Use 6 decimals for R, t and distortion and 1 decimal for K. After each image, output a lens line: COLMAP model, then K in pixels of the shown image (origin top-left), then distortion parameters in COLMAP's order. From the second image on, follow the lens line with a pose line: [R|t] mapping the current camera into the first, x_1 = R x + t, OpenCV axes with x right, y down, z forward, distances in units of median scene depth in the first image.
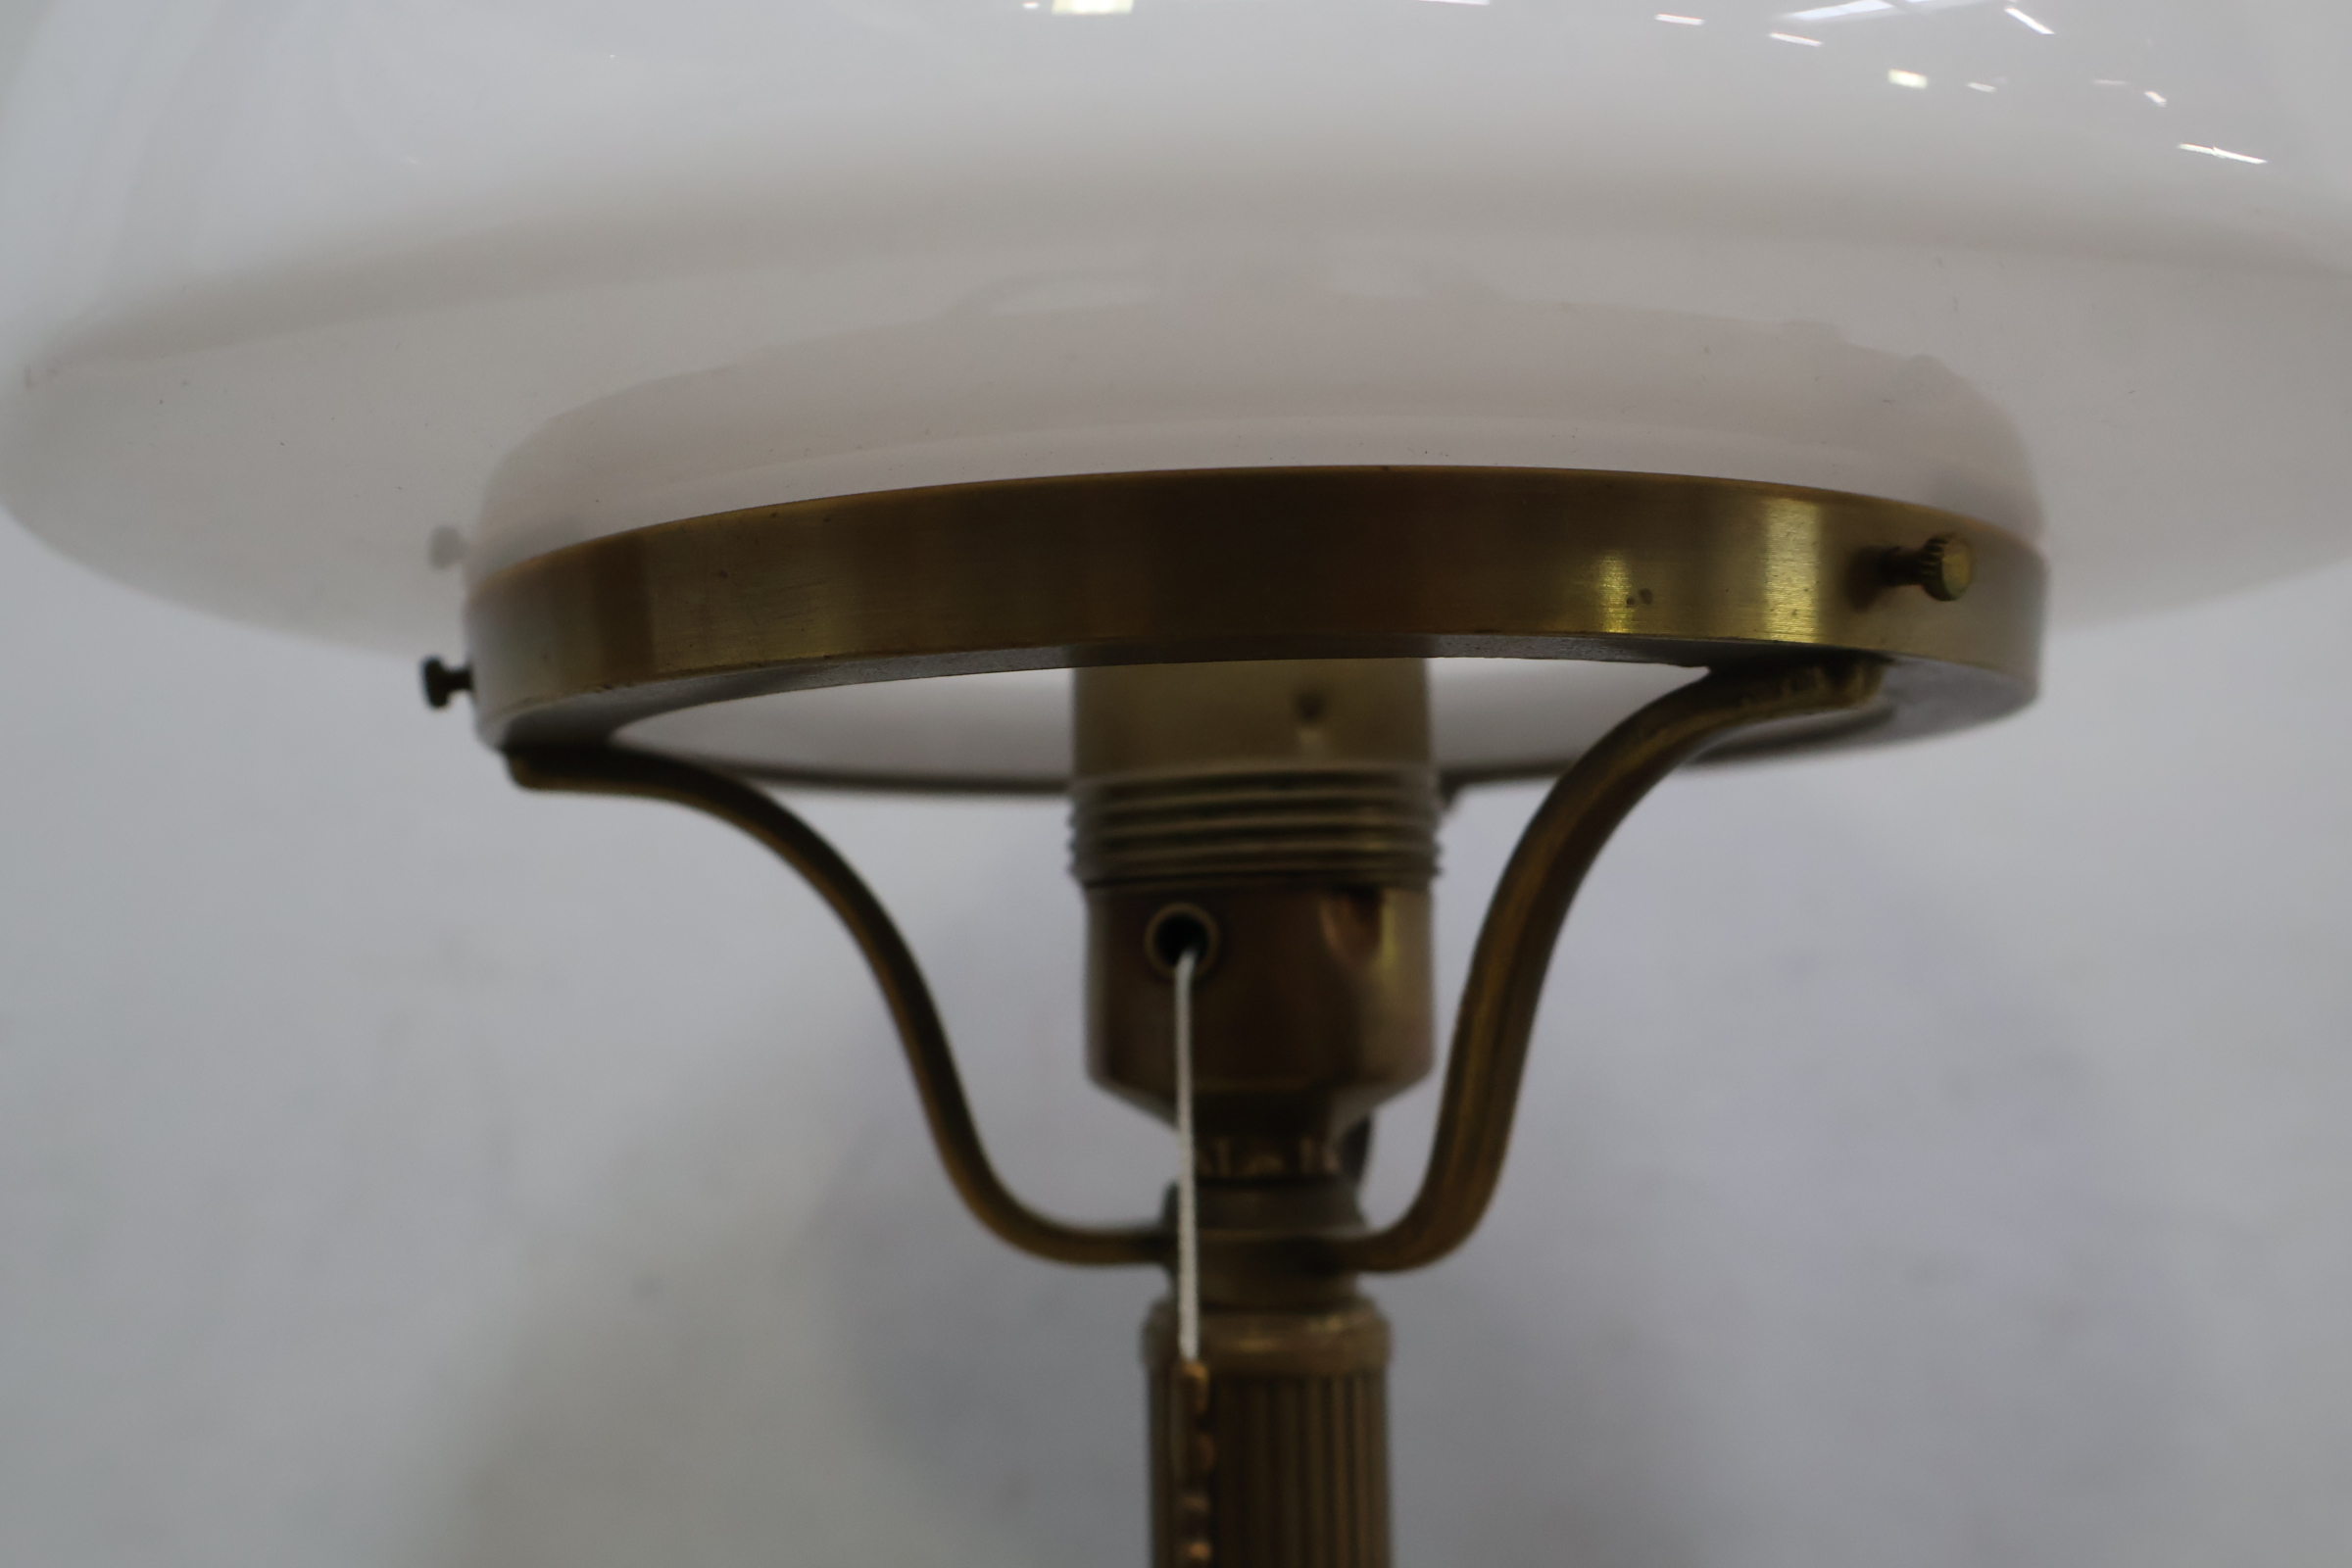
lens RADIAL K [[2288.8, 0, 1171.3], [0, 2288.8, 783.1], [0, 0, 1]] dist [0.013874, 0.000000]
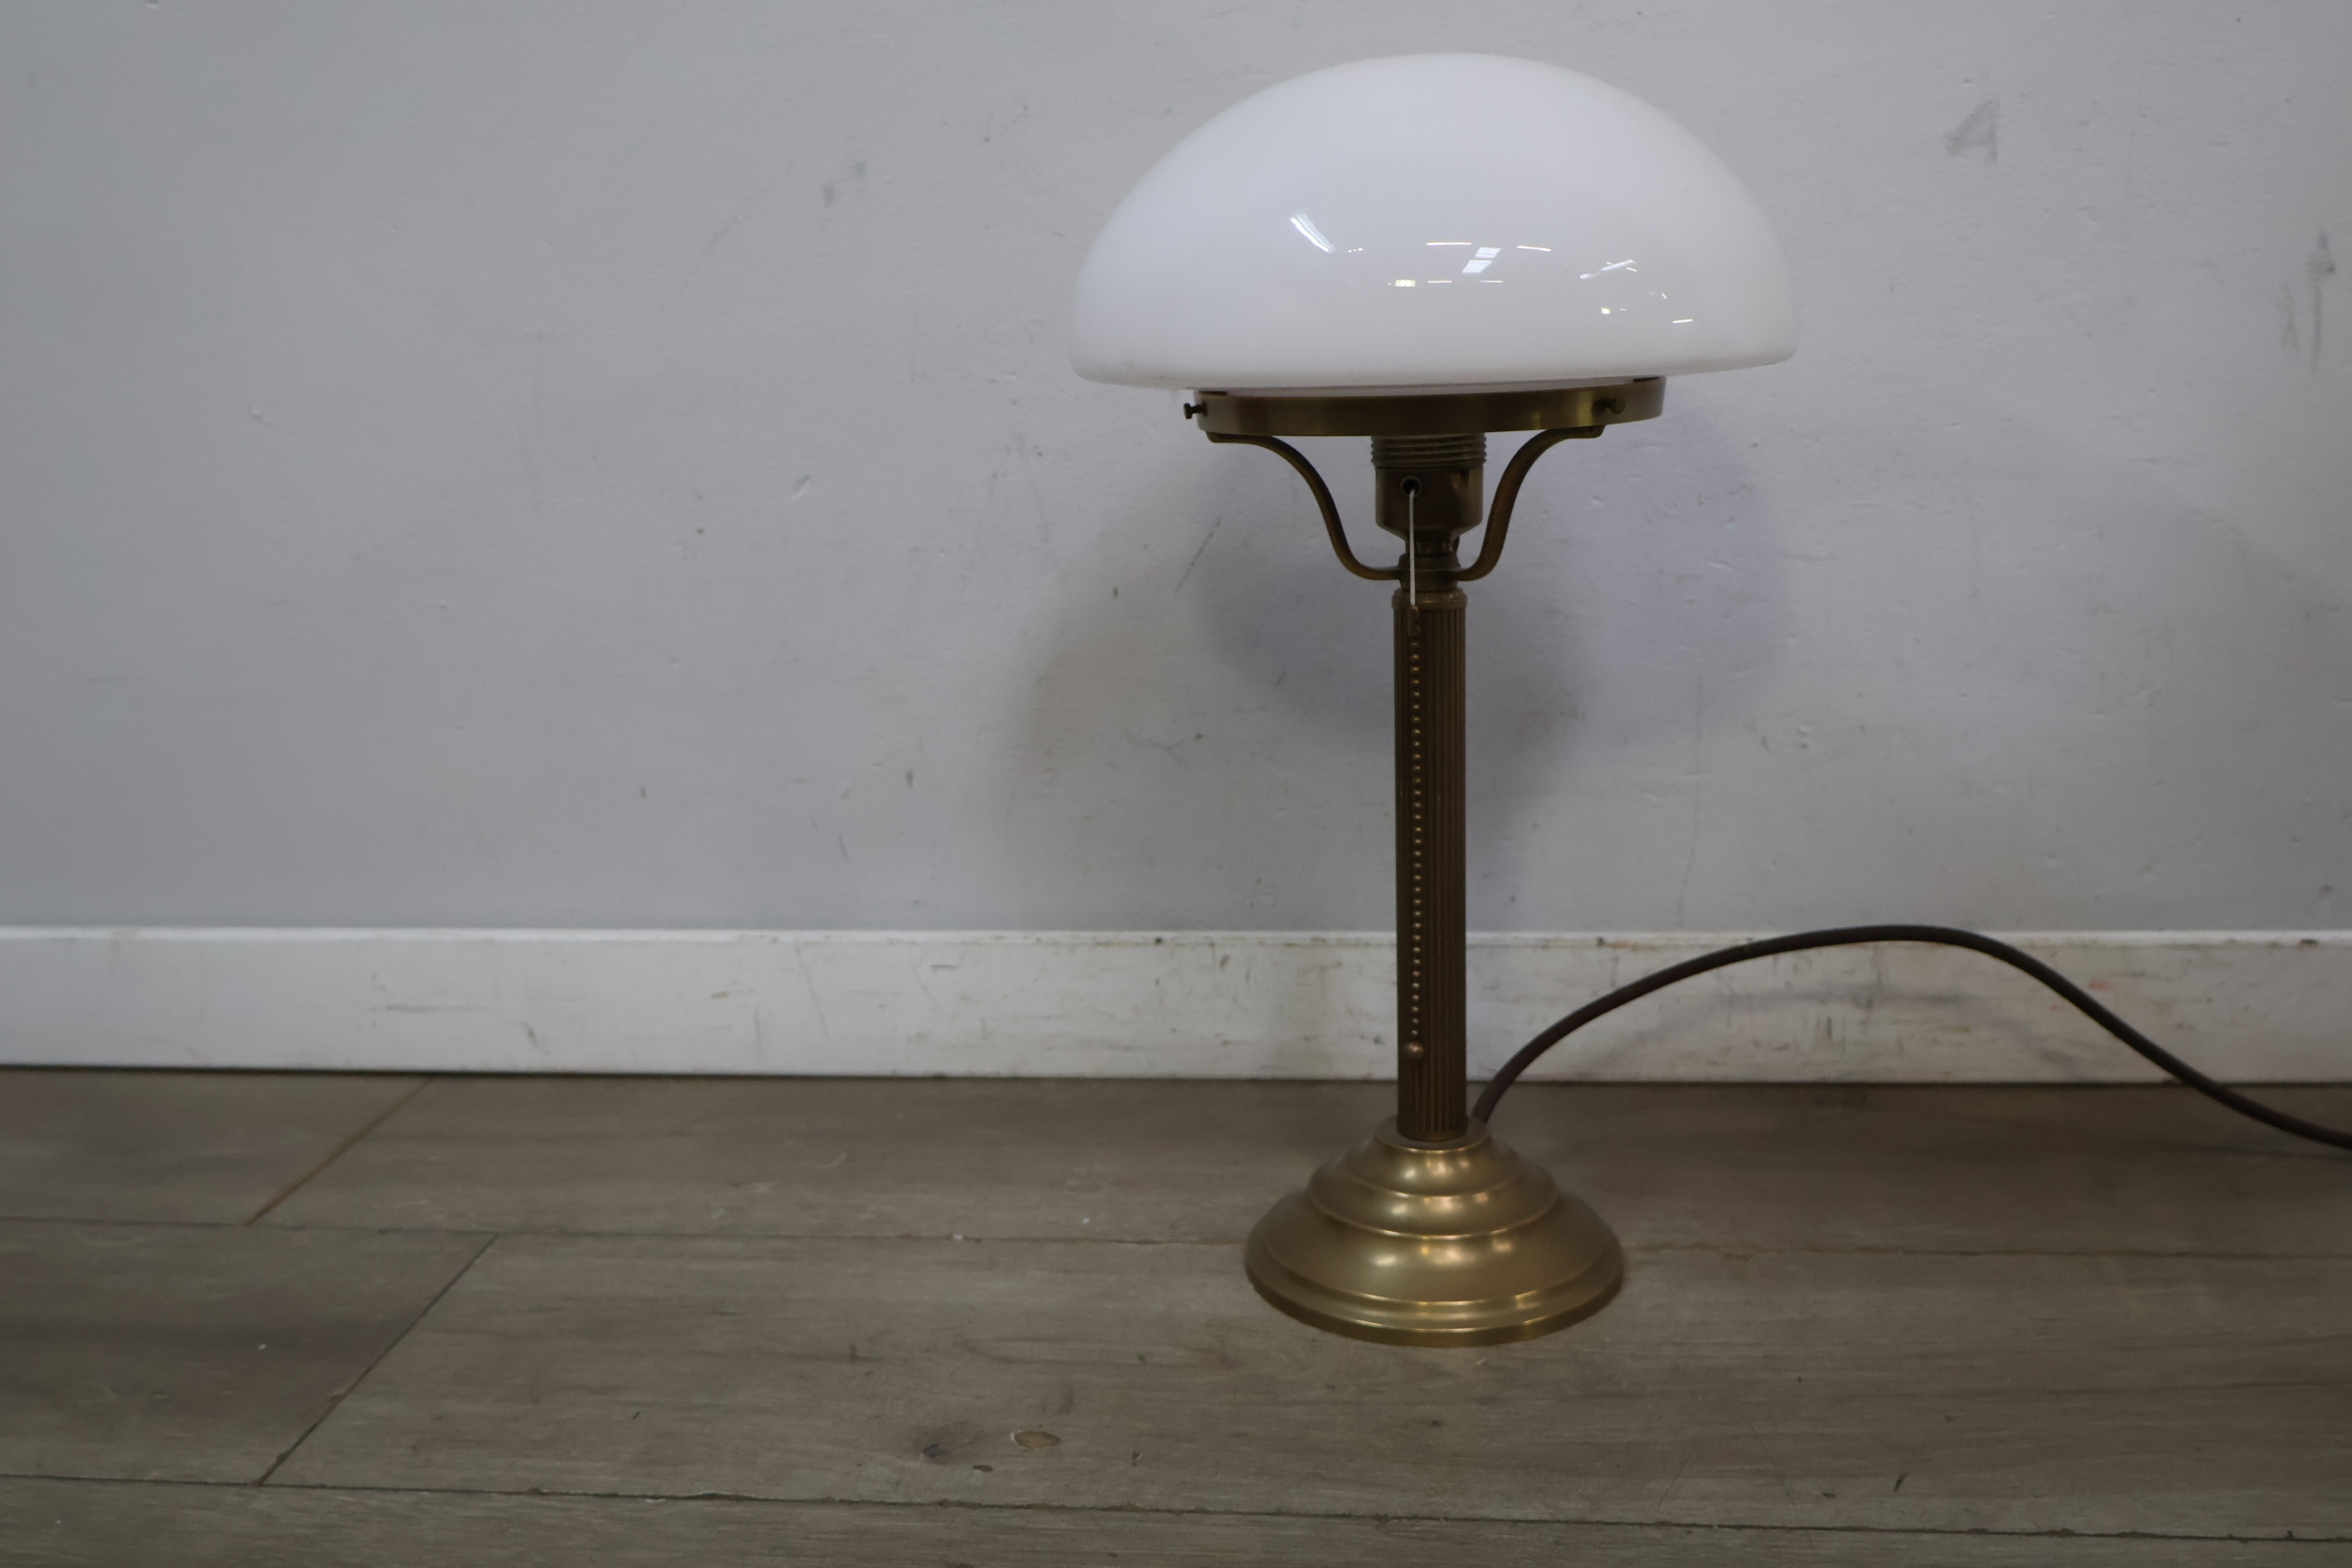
lens RADIAL K [[2288.8, 0, 1175.8], [0, 2288.8, 779.4], [0, 0, 1]] dist [0.013874, 0.000000]
pose [[0.999934, -0.010144, 0.005357, -0.365645], [0.008327, 0.963005, 0.269354, -0.430419], [-0.007891, -0.269291, 0.963026, -2.396835]]
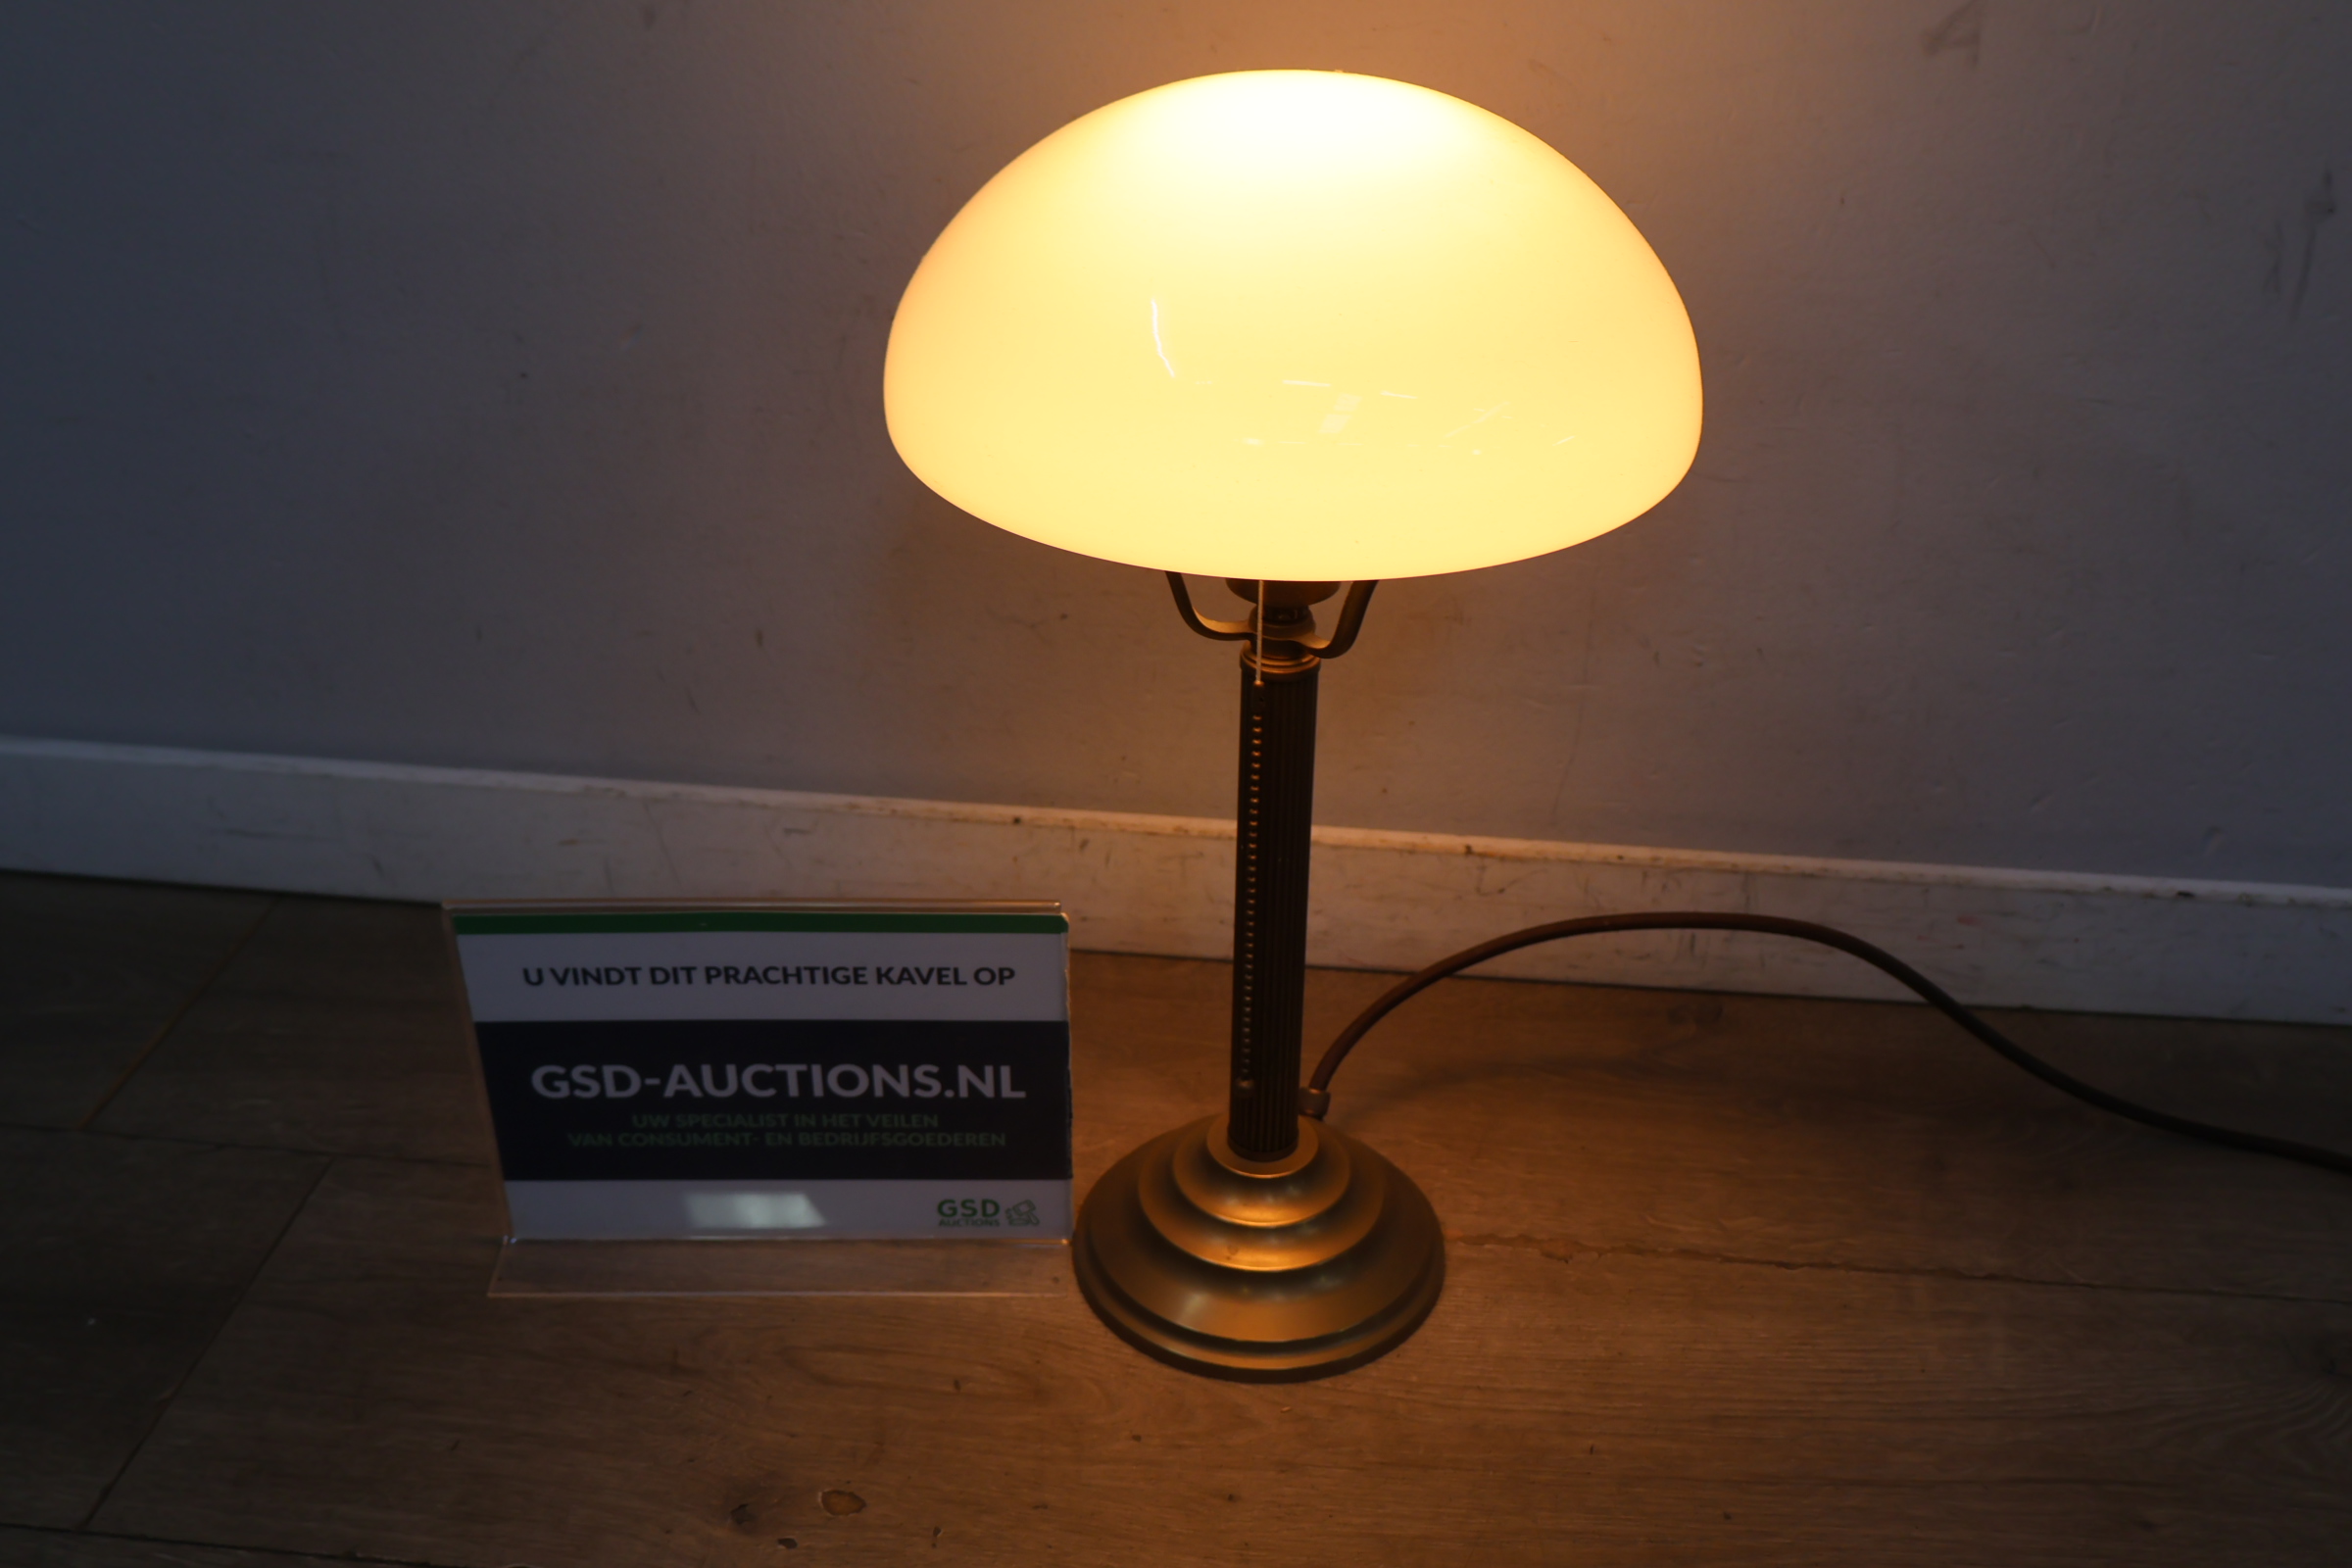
lens RADIAL K [[2288.8, 0, 1171.5], [0, 2288.8, 775.7], [0, 0, 1]] dist [0.013874, 0.000000]
pose [[0.999546, 0.023144, 0.019276, -0.169569], [-0.029872, 0.843571, 0.536186, -1.335524], [-0.003851, -0.536519, 0.843880, -1.784456]]
